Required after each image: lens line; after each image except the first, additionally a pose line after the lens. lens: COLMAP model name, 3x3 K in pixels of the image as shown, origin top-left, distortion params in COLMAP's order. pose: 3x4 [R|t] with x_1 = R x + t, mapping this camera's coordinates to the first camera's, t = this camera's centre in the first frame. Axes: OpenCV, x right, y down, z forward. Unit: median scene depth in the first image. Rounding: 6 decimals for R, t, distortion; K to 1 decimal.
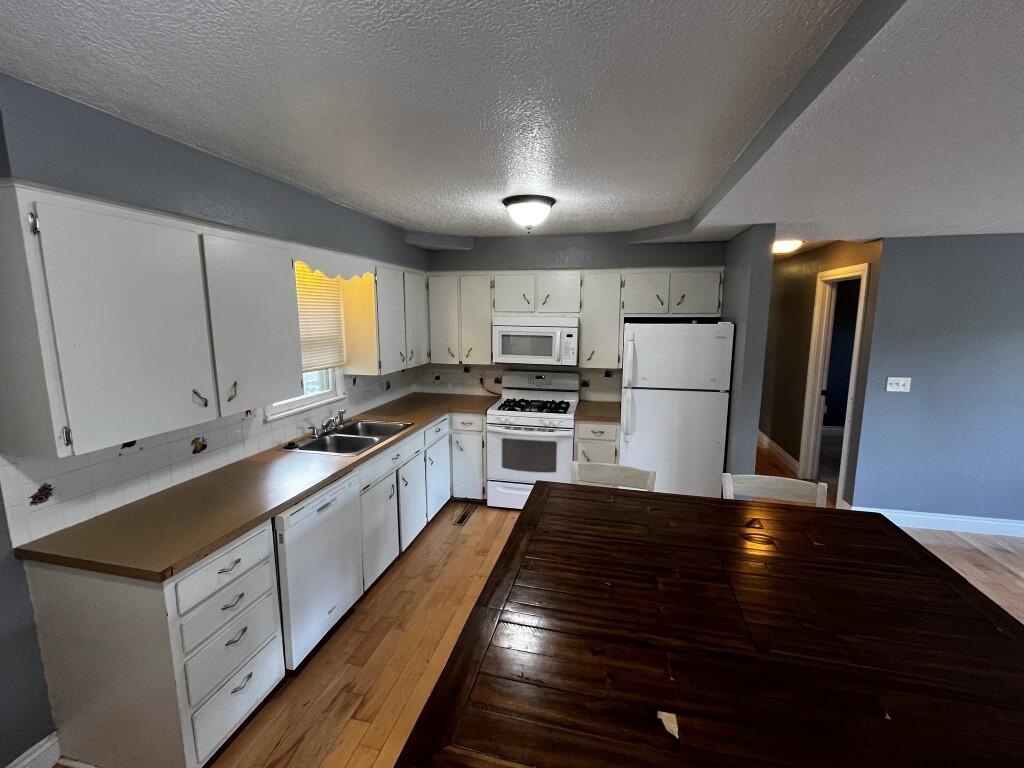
lens RADIAL K [[445.0, 0, 513.3], [0, 445.0, 383.3], [0, 0, 1]] dist [-0.004739, 0.001060]
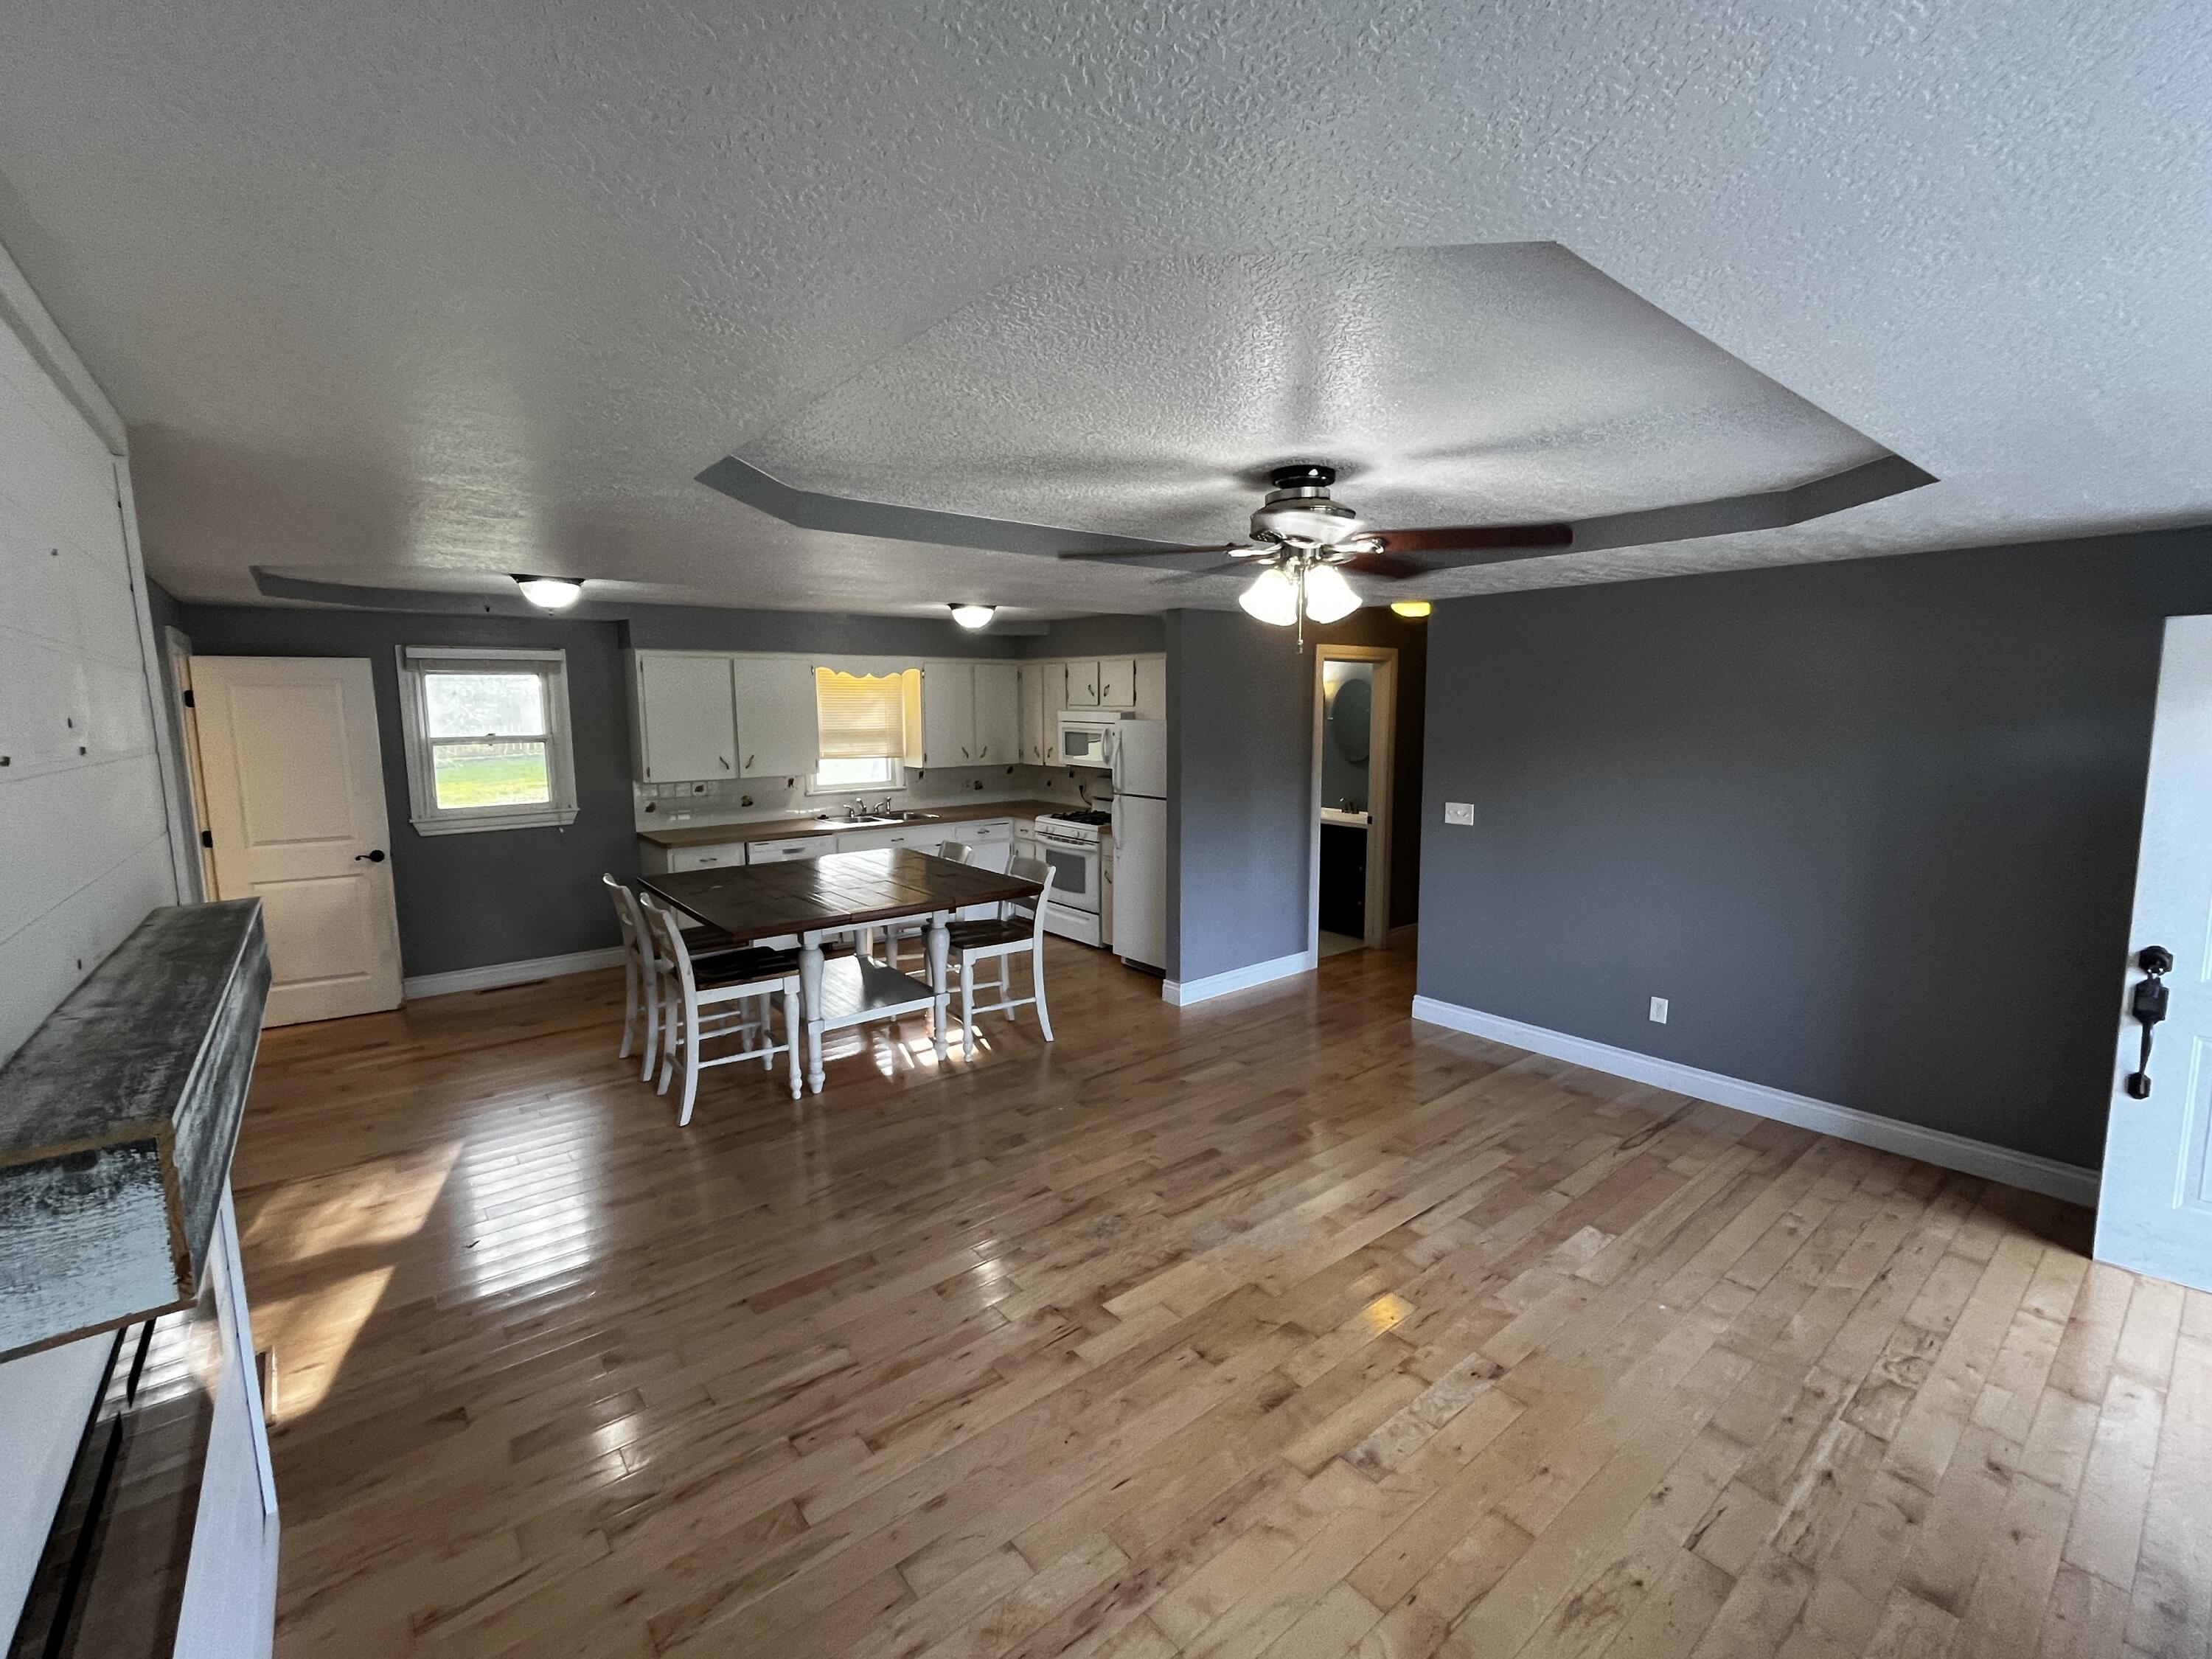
lens RADIAL K [[961.2, 0, 1106.0], [0, 961.2, 827.6], [0, 0, 1]] dist [-0.004739, 0.001060]
pose [[0.789763, 0.077022, -0.608558, 1.218005], [-0.091777, 0.995756, 0.006923, 0.057027], [0.606508, 0.050384, 0.793479, -0.430326]]
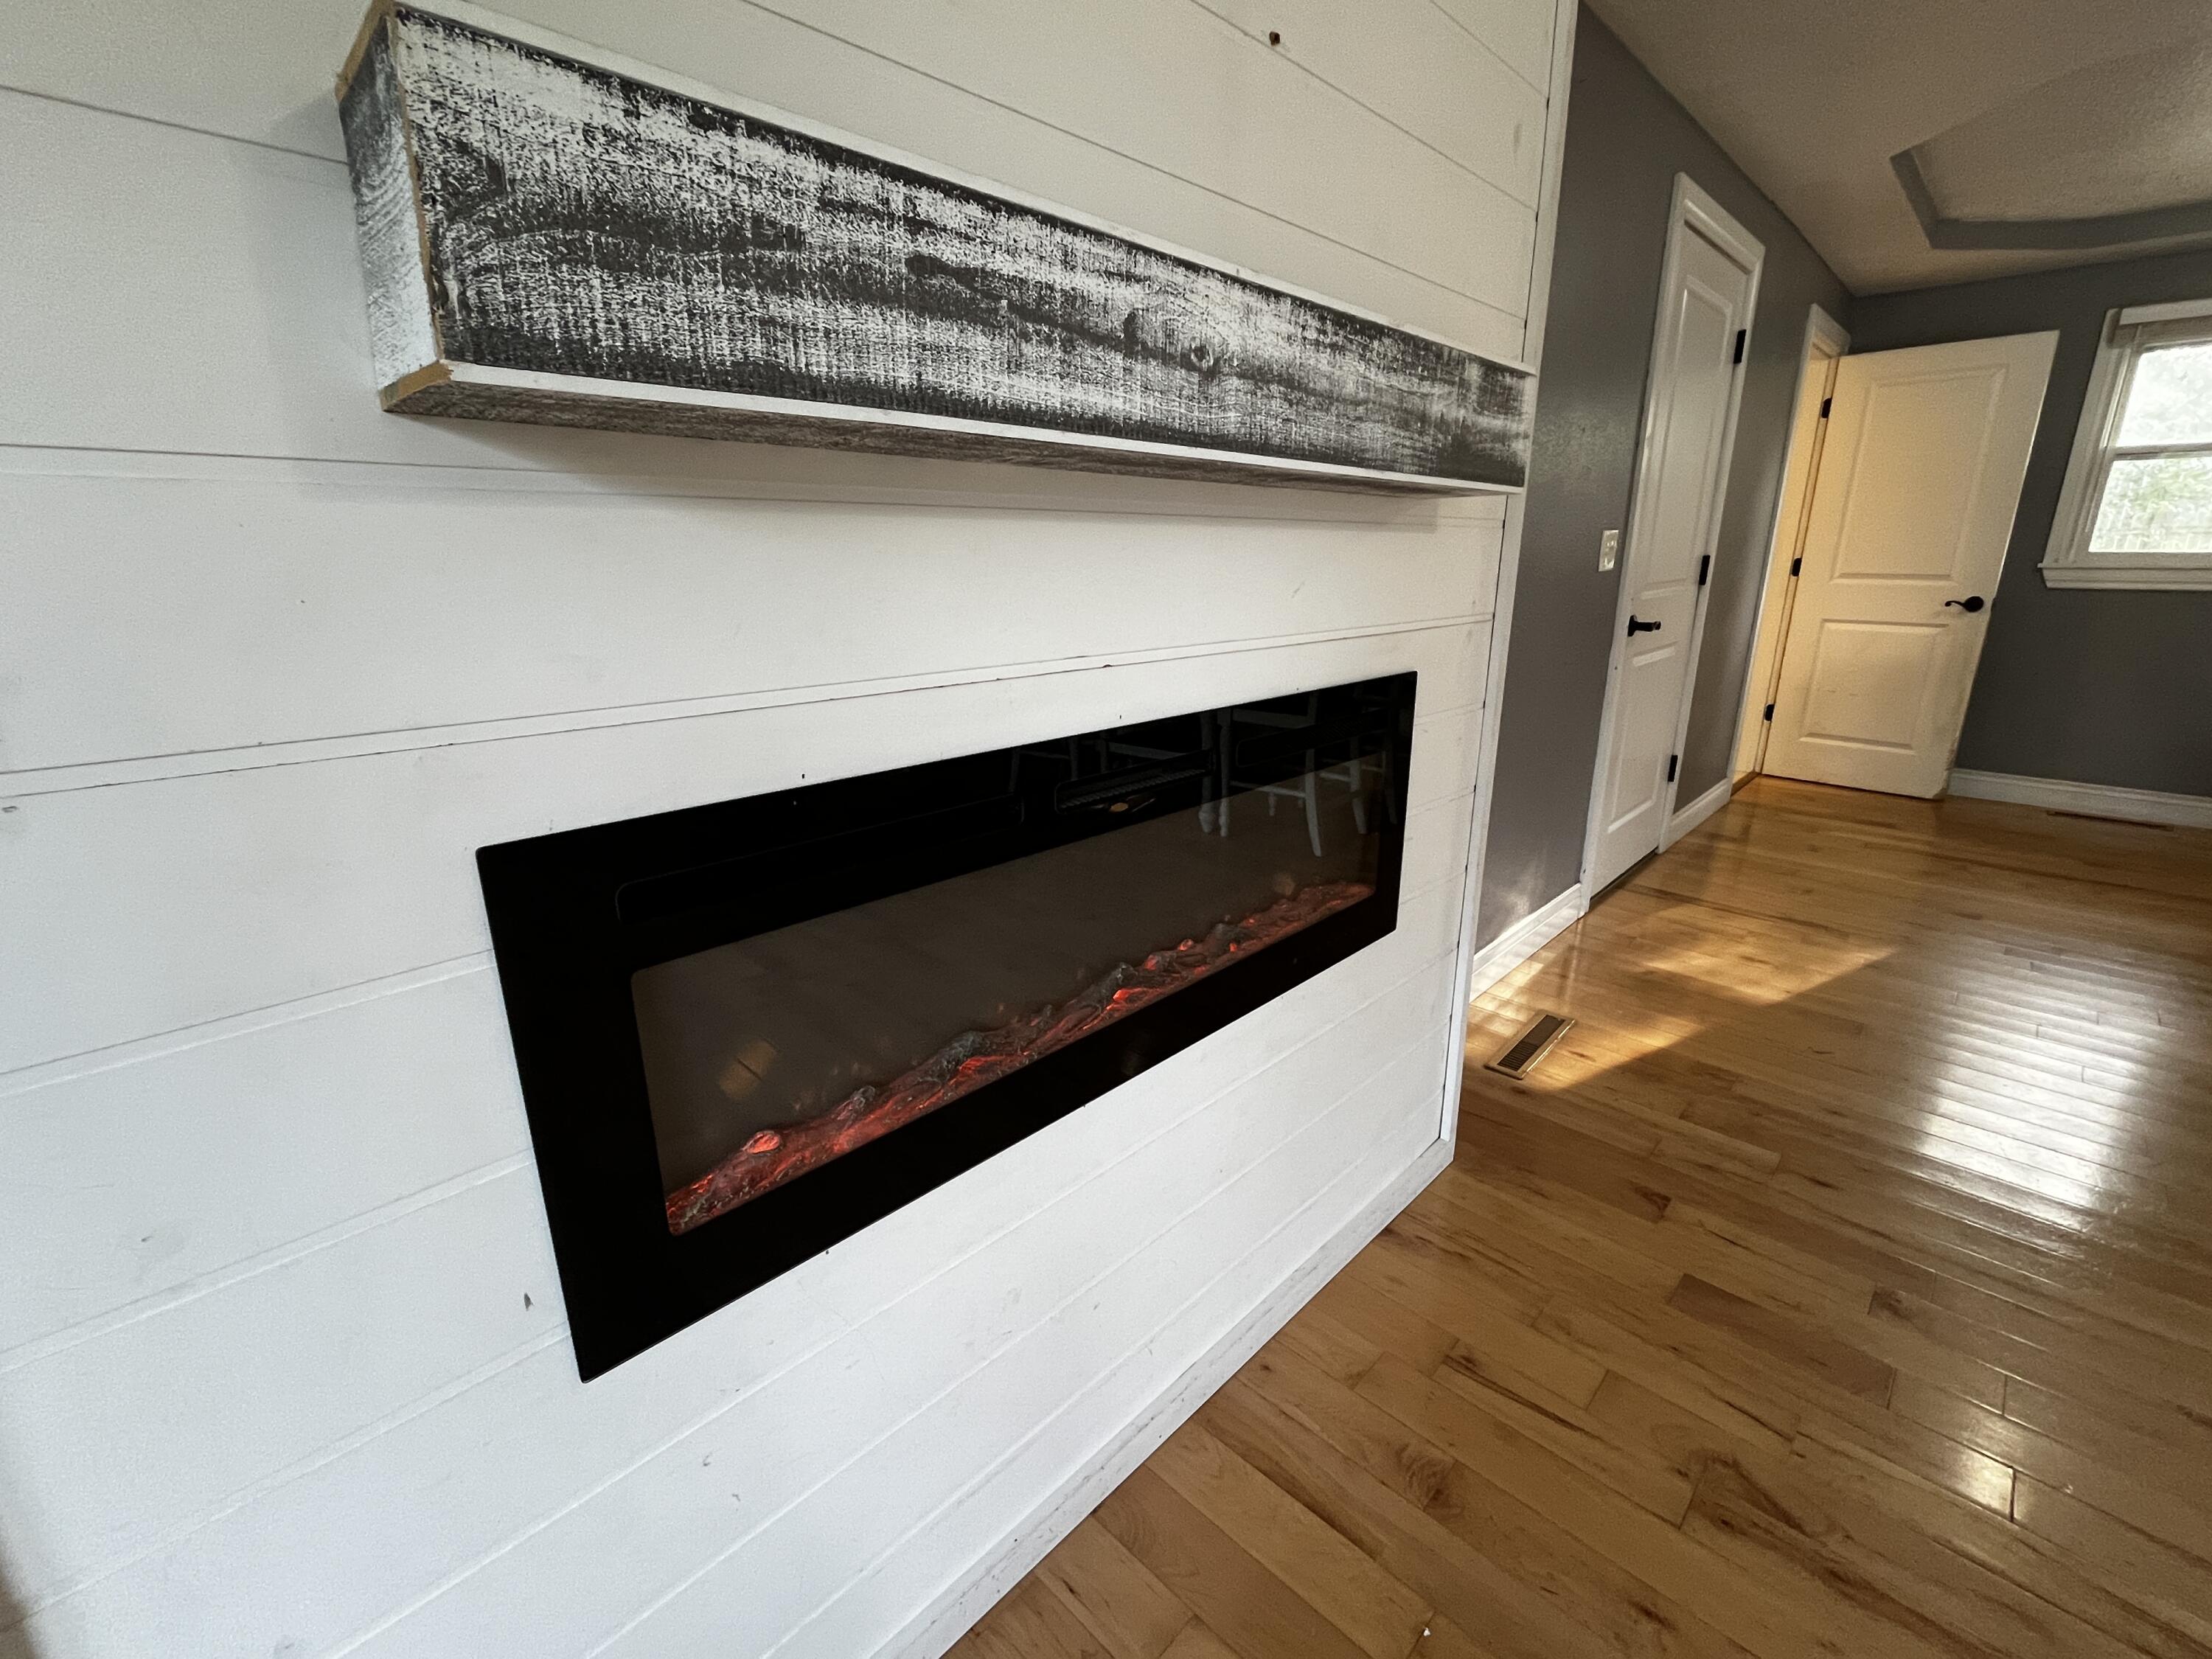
lens RADIAL K [[961.2, 0, 1103.4], [0, 961.2, 825.9], [0, 0, 1]] dist [-0.004739, 0.001060]
pose [[-0.515558, 0.245748, -0.820858, 1.017570], [-0.127800, 0.925221, 0.357259, 0.176639], [0.847270, 0.289093, -0.445599, -0.246197]]
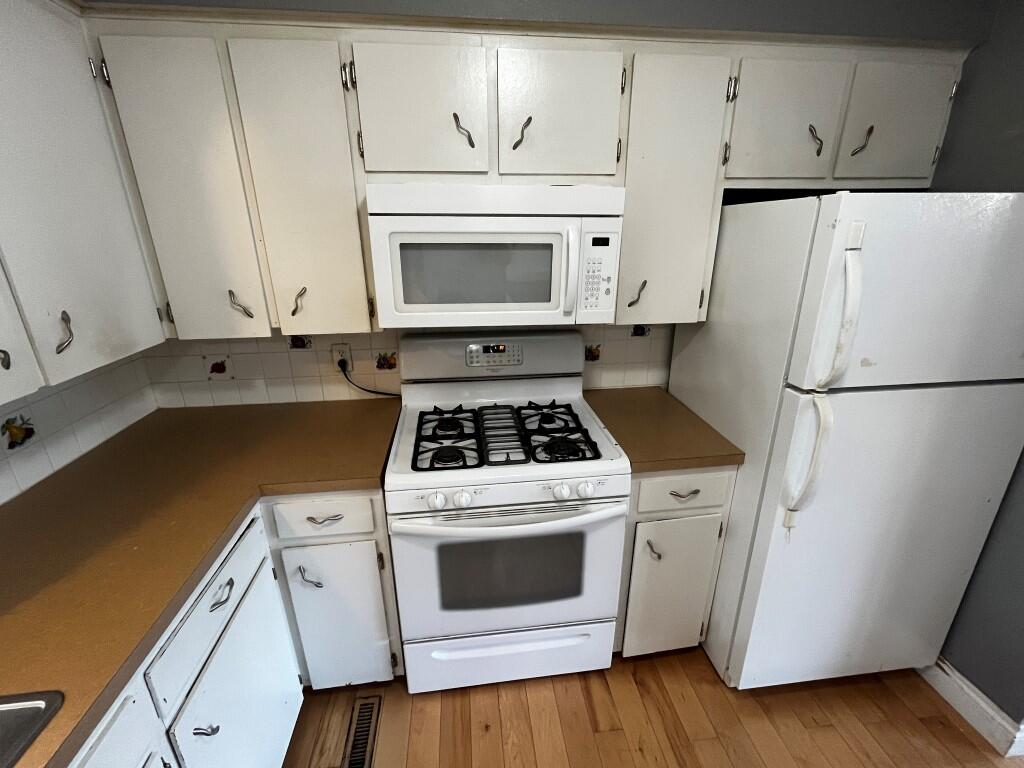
lens RADIAL K [[445.0, 0, 513.4], [0, 445.0, 382.6], [0, 0, 1]] dist [-0.004739, 0.001060]
pose [[0.941318, -0.120418, 0.315310, -0.064247], [0.061755, 0.979869, 0.189853, -0.067979], [-0.331824, -0.159240, 0.929804, 0.669876]]
